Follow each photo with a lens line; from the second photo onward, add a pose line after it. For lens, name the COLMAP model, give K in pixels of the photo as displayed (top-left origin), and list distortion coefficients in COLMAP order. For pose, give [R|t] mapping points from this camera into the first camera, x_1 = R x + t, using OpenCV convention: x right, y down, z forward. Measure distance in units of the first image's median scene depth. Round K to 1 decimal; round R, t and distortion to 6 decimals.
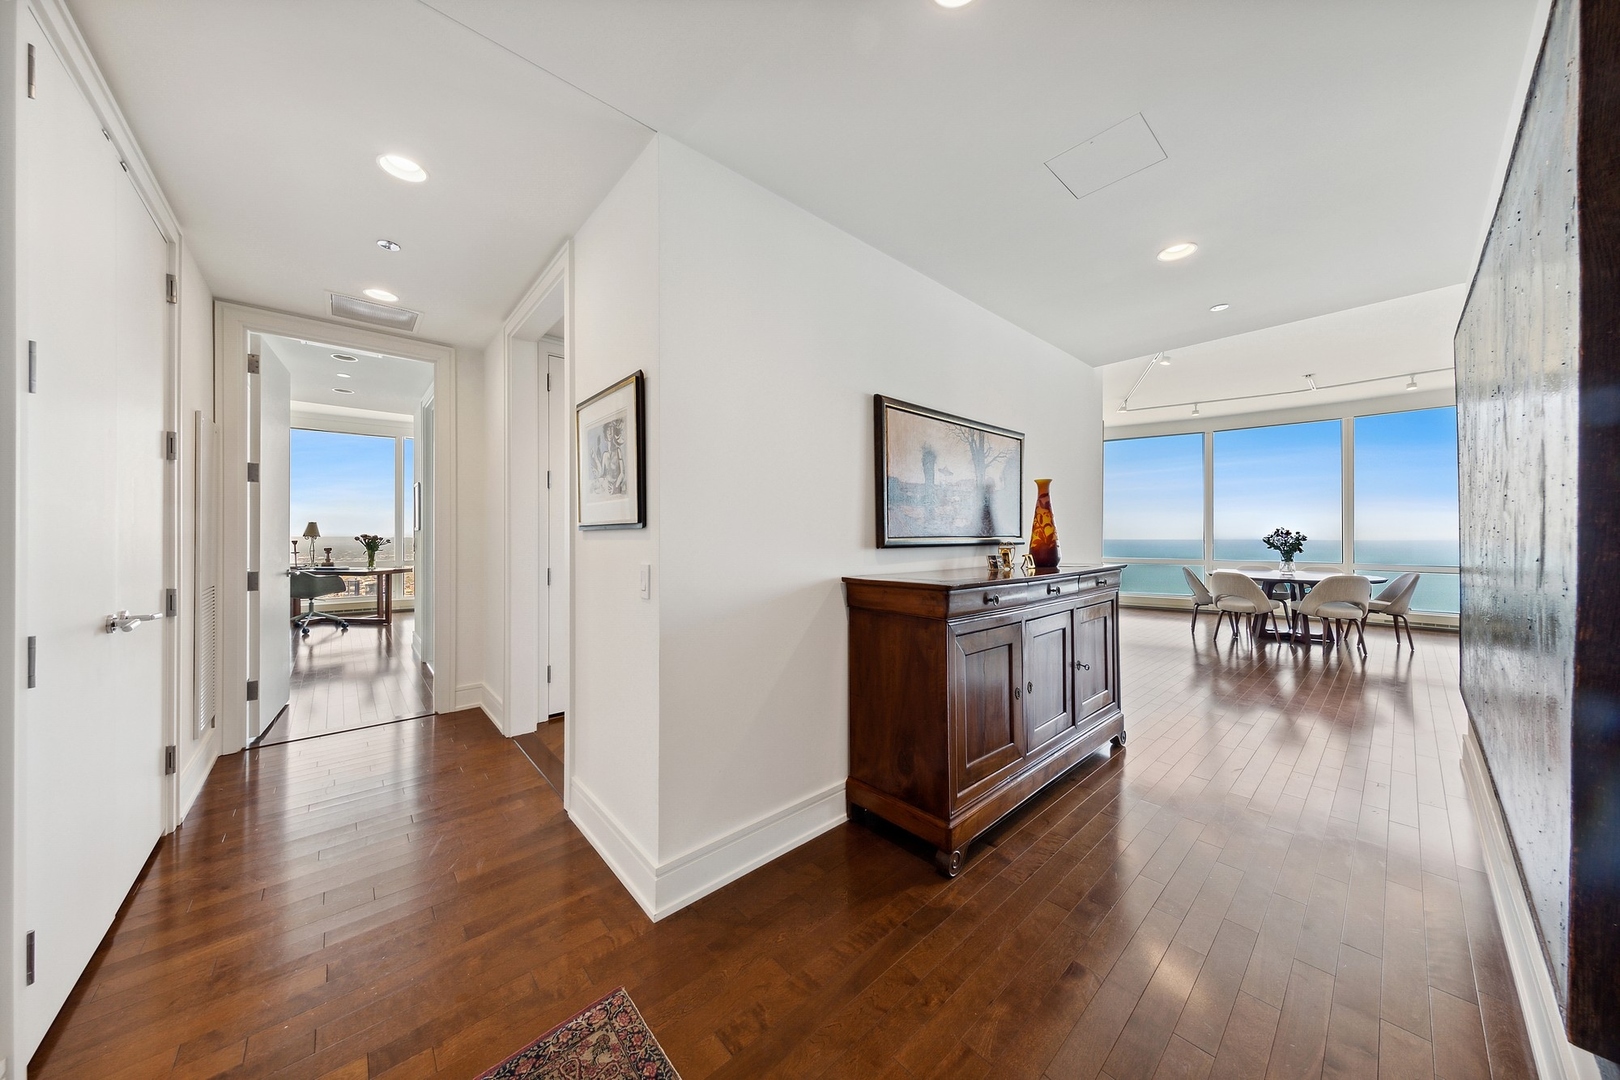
lens RADIAL K [[524.9, 0, 810.0], [0, 524.9, 540.0], [0, 0, 1]] dist [0.001548, 0.000016]
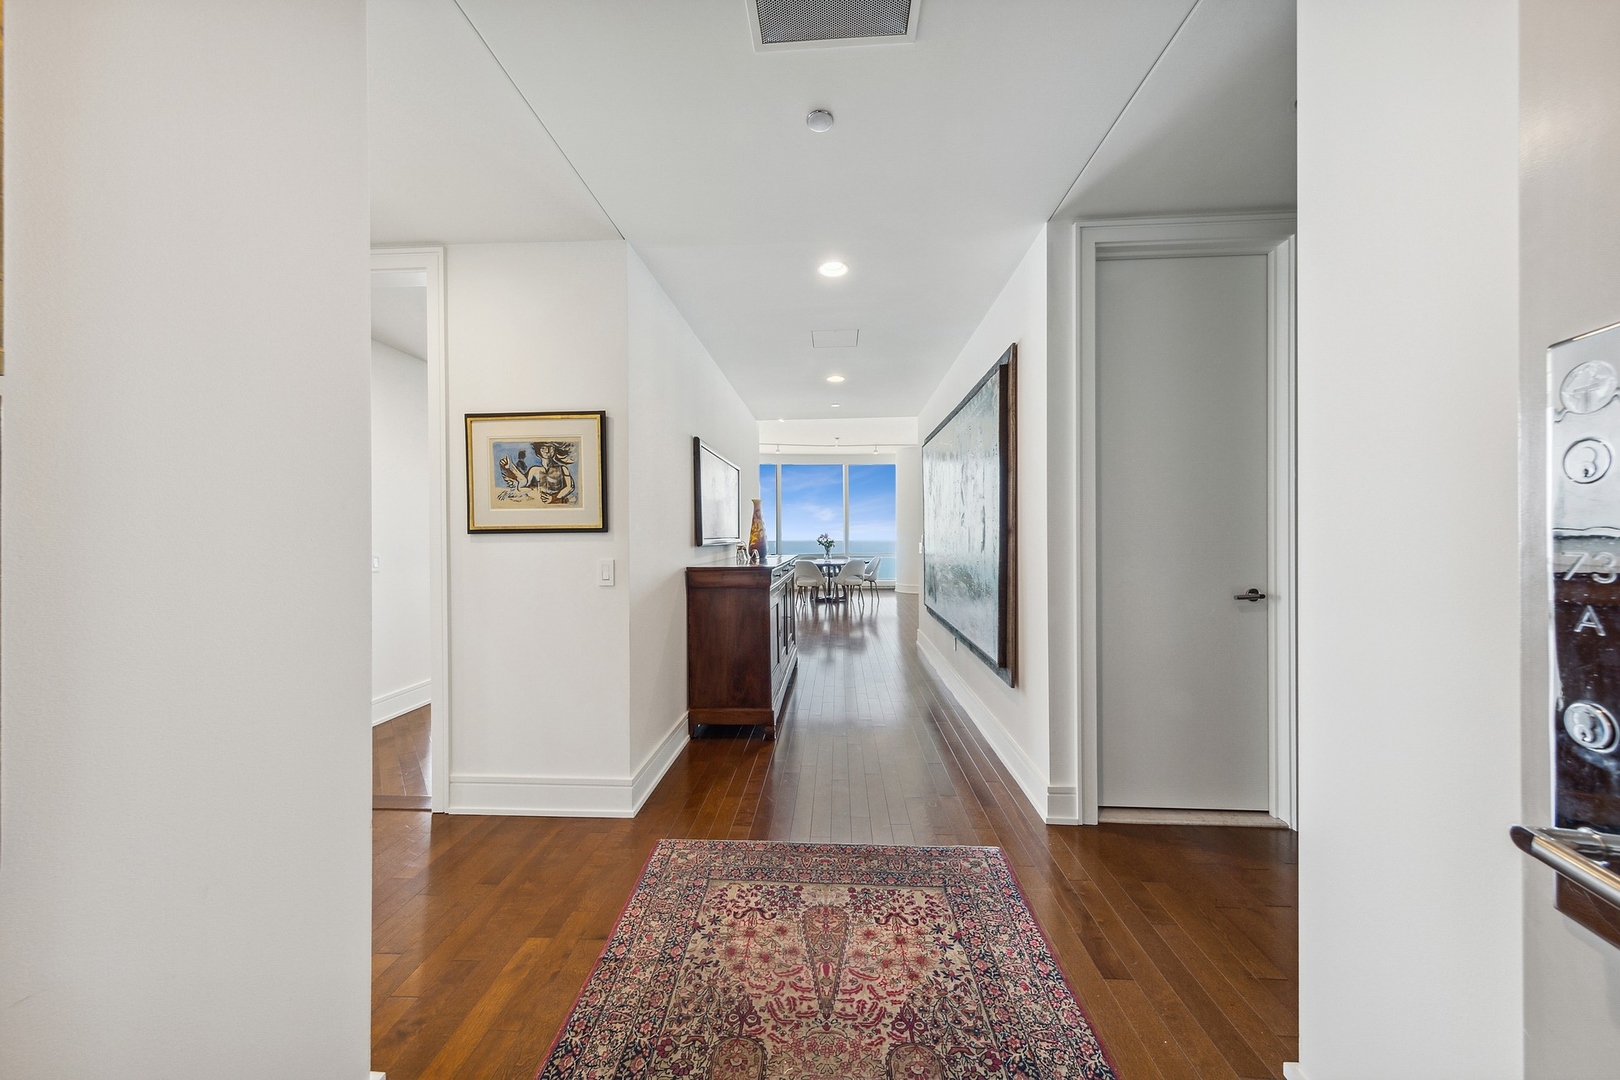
lens RADIAL K [[524.9, 0, 810.0], [0, 524.9, 540.0], [0, 0, 1]] dist [0.001548, 0.000016]
pose [[0.707068, -0.009966, 0.707076, -0.275535], [0.014148, 0.999900, -0.000054, 0.001536], [-0.707004, 0.010042, 0.707138, -0.091844]]
